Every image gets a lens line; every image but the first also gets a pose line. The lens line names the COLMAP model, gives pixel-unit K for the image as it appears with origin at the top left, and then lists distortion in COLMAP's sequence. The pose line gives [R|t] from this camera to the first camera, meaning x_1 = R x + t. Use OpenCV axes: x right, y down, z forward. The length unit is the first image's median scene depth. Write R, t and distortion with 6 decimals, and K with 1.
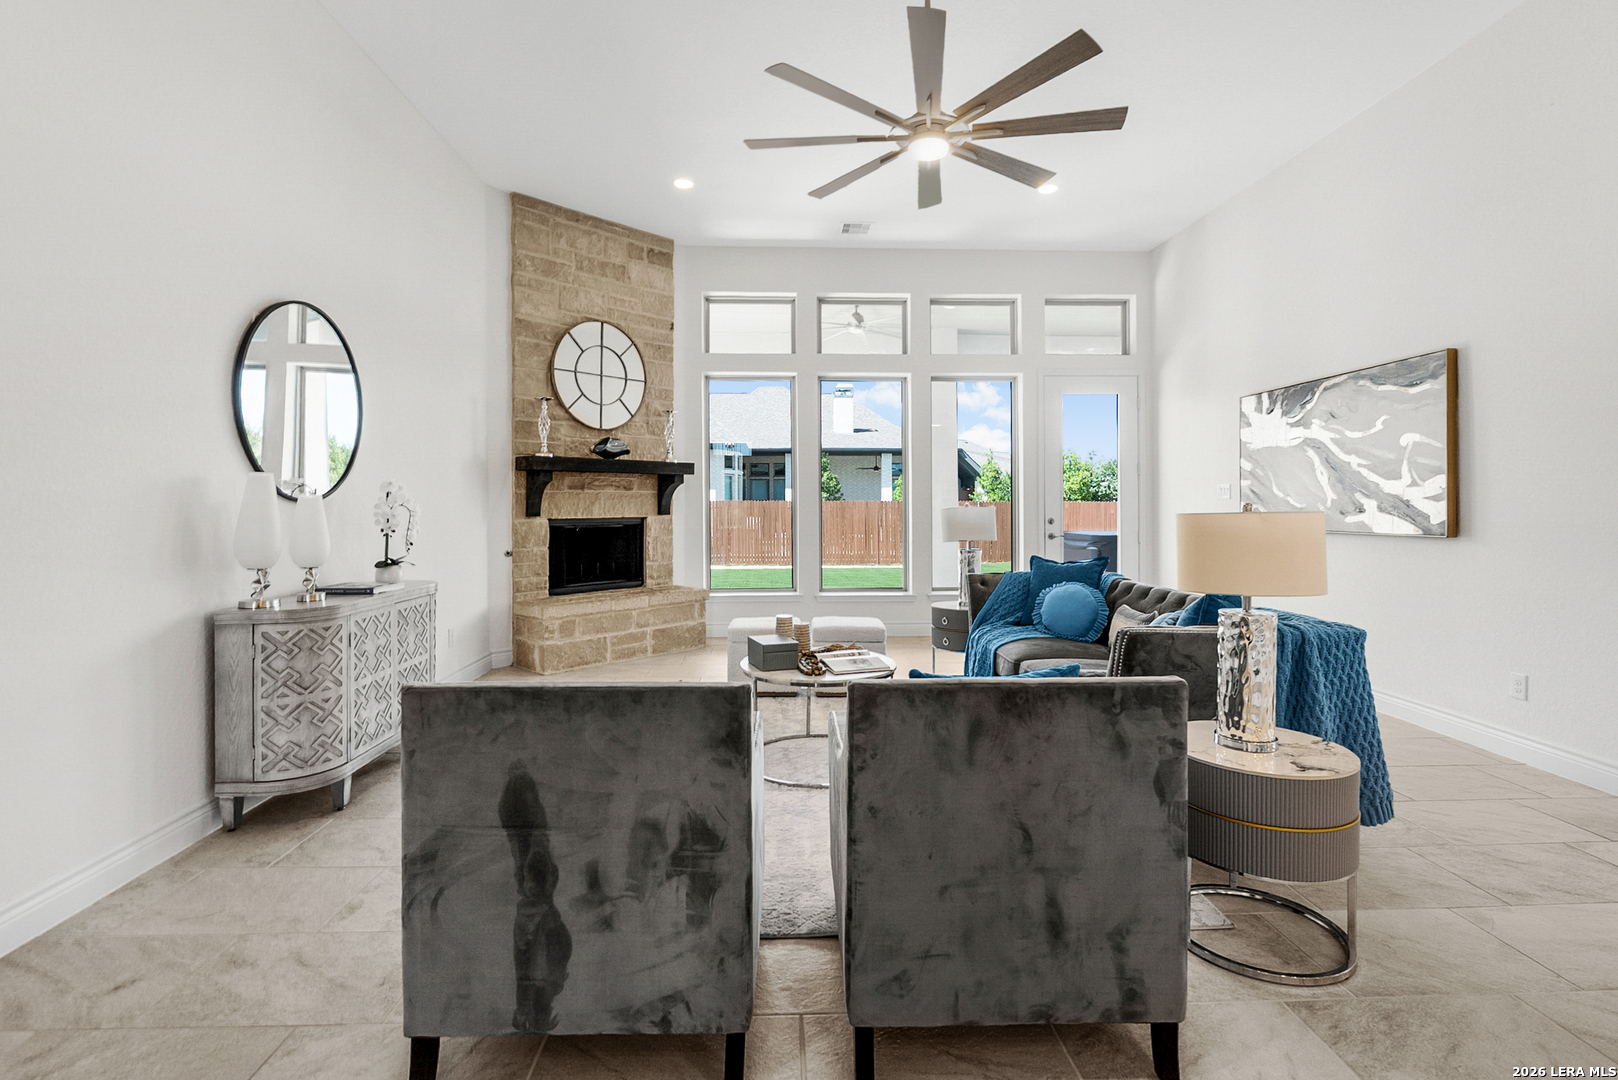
lens RADIAL K [[753.6, 0, 805.5], [0, 753.6, 503.1], [0, 0, 1]] dist [-0.002293, -0.000291]
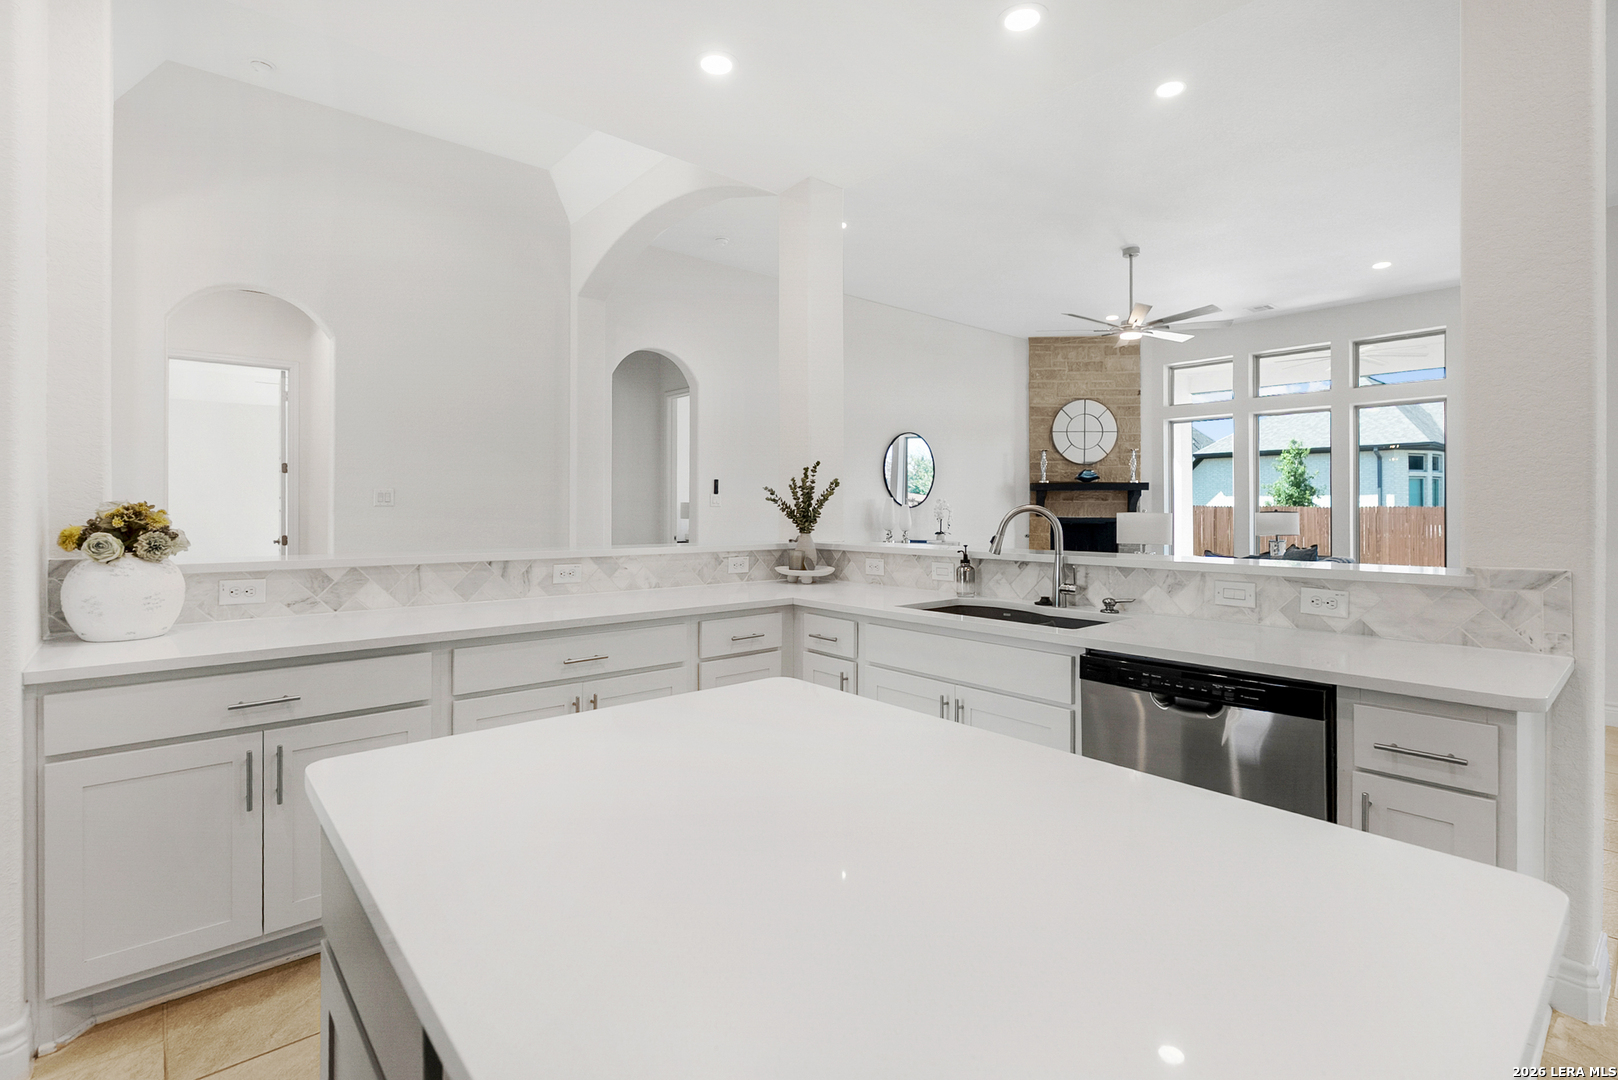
lens RADIAL K [[758.0, 0, 804.3], [0, 758.0, 503.0], [0, 0, 1]] dist [-0.011293, 0.001091]
pose [[0.631200, -0.000432, -0.775620, 0.637947], [-0.004614, 0.999980, -0.004312, -0.002494], [0.775606, 0.006301, 0.631186, -0.533385]]
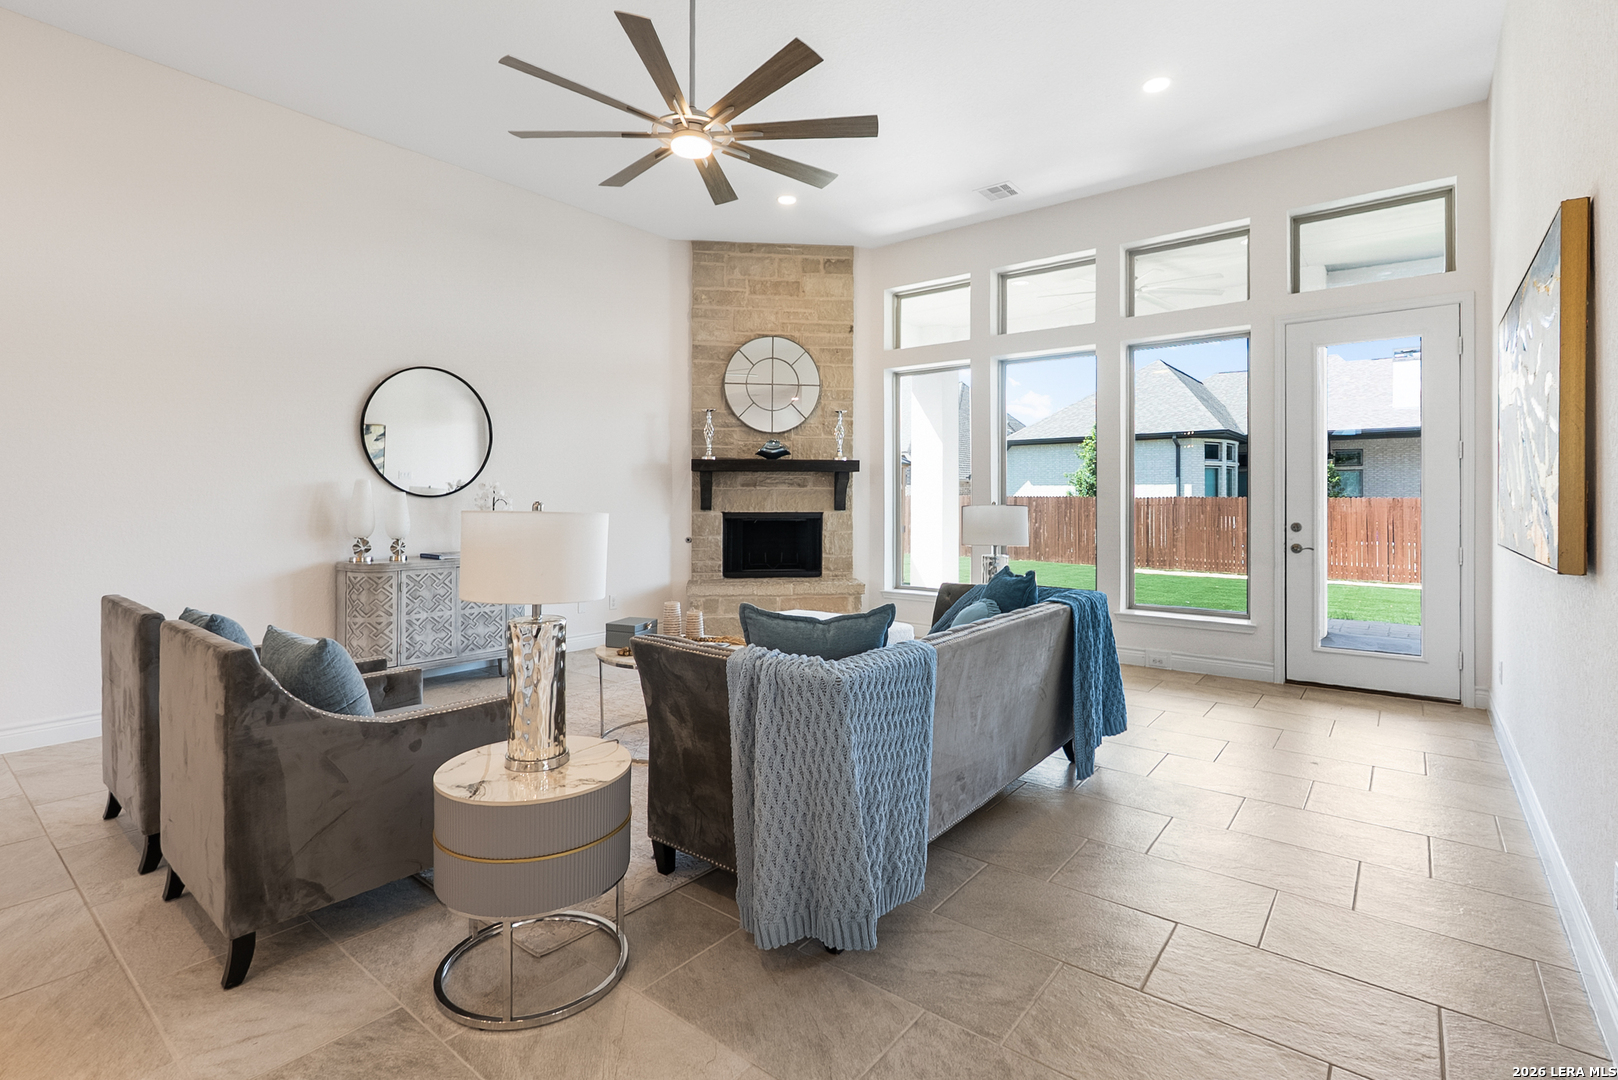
lens RADIAL K [[758.0, 0, 804.3], [0, 758.0, 503.0], [0, 0, 1]] dist [-0.011293, 0.001091]
pose [[0.764395, 0.008590, -0.644691, 0.496028], [-0.005012, 0.999960, 0.007380, -0.002336], [0.644728, -0.002410, 0.764408, 0.174365]]
